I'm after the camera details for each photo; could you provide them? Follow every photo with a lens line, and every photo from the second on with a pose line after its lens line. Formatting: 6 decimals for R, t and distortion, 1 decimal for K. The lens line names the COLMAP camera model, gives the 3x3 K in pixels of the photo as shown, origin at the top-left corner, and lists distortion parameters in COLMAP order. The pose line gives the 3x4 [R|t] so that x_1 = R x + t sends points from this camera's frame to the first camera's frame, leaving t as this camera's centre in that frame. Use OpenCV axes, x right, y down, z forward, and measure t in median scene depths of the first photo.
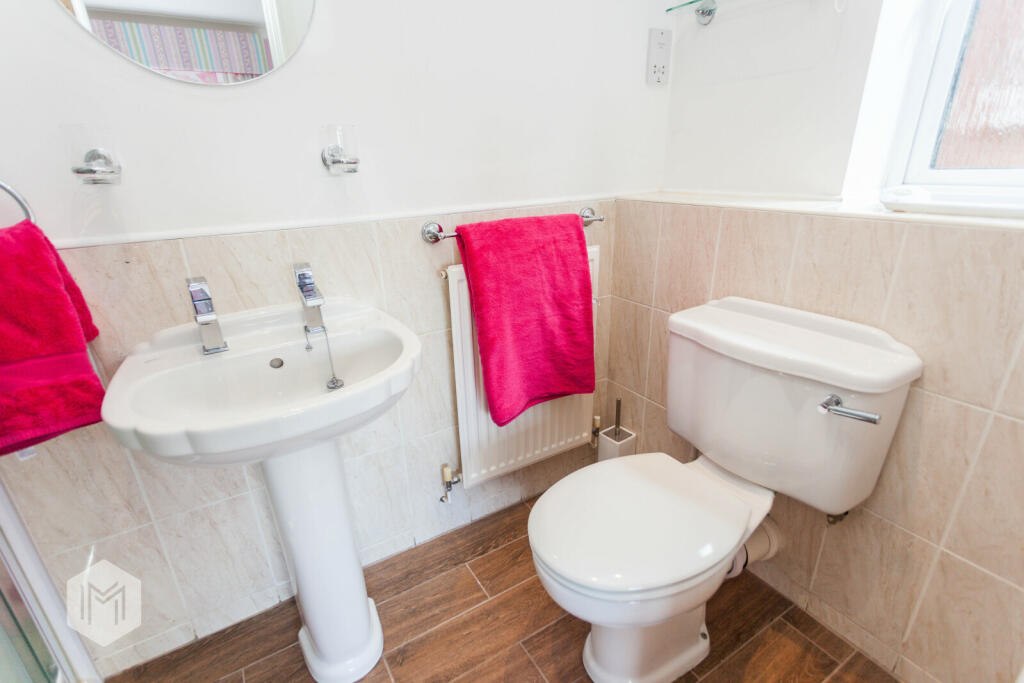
lens RADIAL K [[487.2, 0, 510.4], [0, 487.2, 343.7], [0, 0, 1]] dist [0.000785, 0.002139]
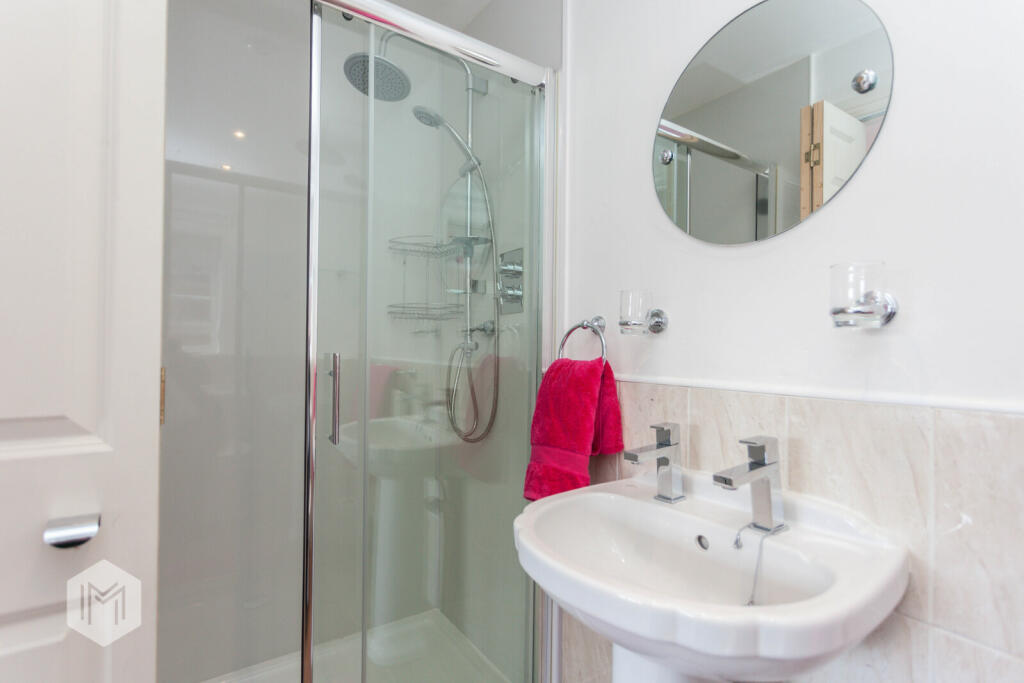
lens RADIAL K [[487.2, 0, 510.1], [0, 487.2, 344.9], [0, 0, 1]] dist [0.000785, 0.002139]
pose [[0.020305, 0.019014, -0.999613, 0.325615], [-0.367929, 0.929798, 0.010212, -0.155792], [0.929632, 0.367580, 0.025875, 0.538420]]
